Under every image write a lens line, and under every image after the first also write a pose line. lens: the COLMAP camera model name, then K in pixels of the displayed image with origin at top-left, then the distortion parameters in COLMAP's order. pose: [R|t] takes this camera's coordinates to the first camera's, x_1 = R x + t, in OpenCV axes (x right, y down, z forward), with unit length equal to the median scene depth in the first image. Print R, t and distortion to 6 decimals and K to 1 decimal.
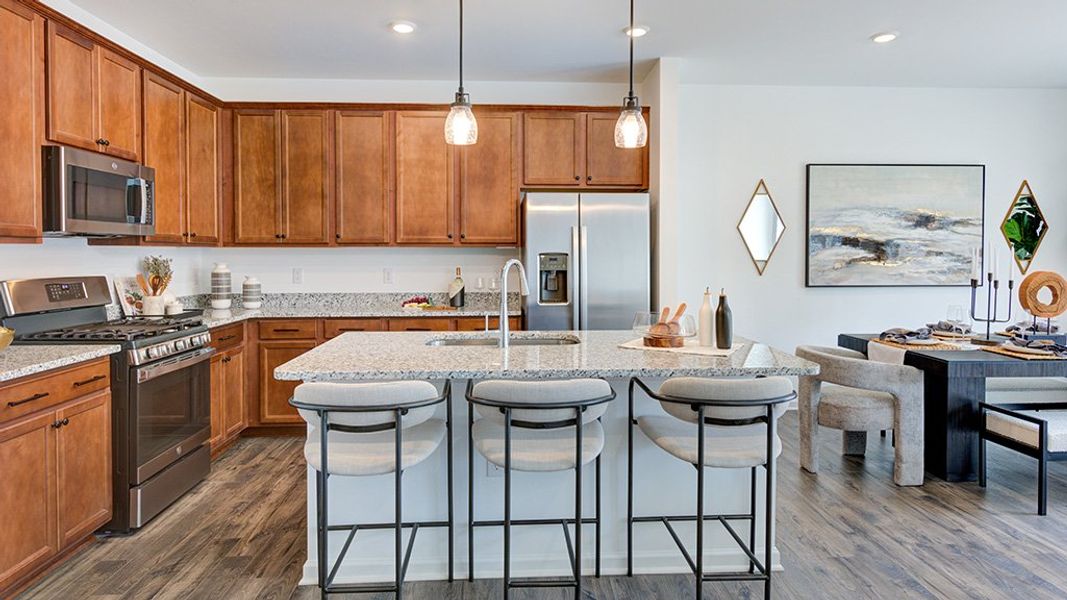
lens RADIAL K [[609.5, 0, 536.9], [0, 609.5, 263.5], [0, 0, 1]] dist [0.002237, 0.000970]
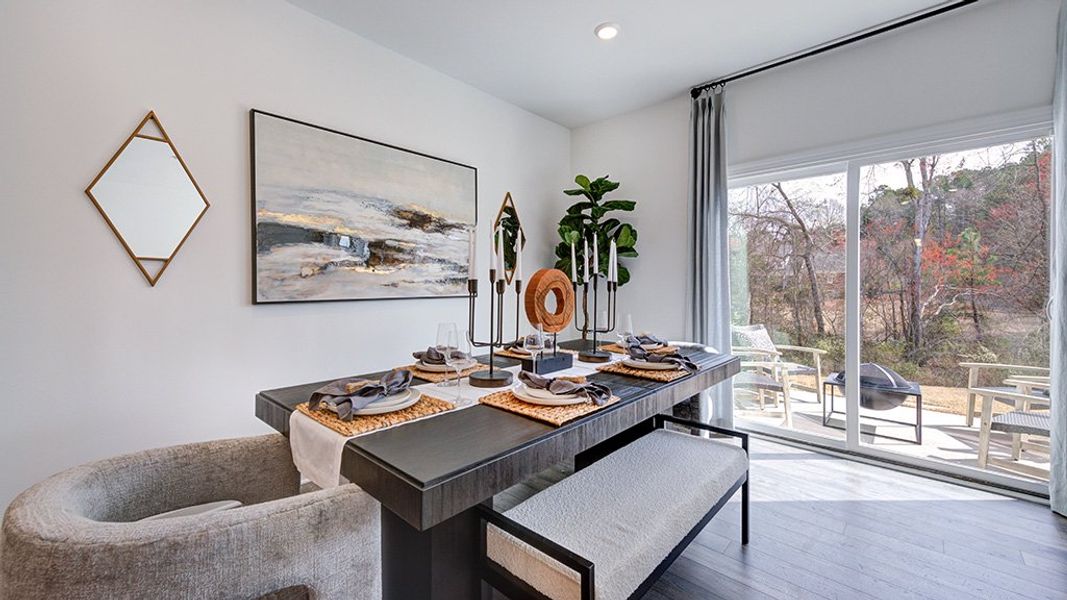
lens RADIAL K [[419.8, 0, 531.5], [0, 419.8, 289.1], [0, 0, 1]] dist [0.000751, 0.000065]
pose [[0.714734, -0.010379, 0.699320, 0.439241], [0.015295, 0.999883, -0.000792, 0.035141], [-0.699229, 0.011262, 0.714809, 0.621947]]
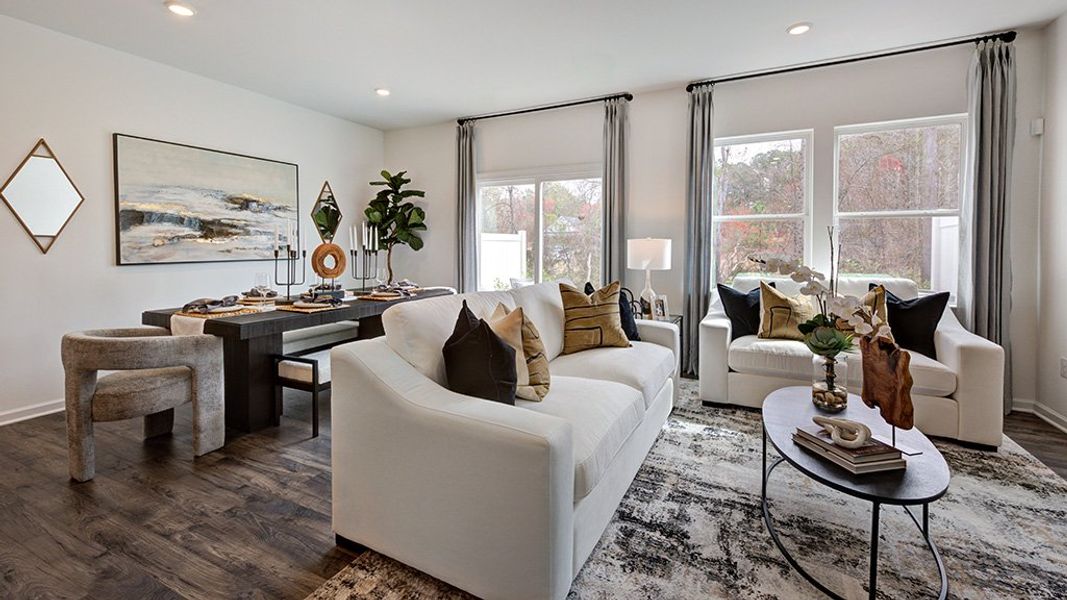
lens RADIAL K [[441.6, 0, 538.3], [0, 441.6, 256.3], [0, 0, 1]] dist [0.000816, -0.000081]
pose [[0.479869, -0.023520, 0.877025, 0.202109], [0.015170, 0.999714, 0.018510, 0.028131], [-0.877209, 0.004422, 0.480089, 0.141614]]
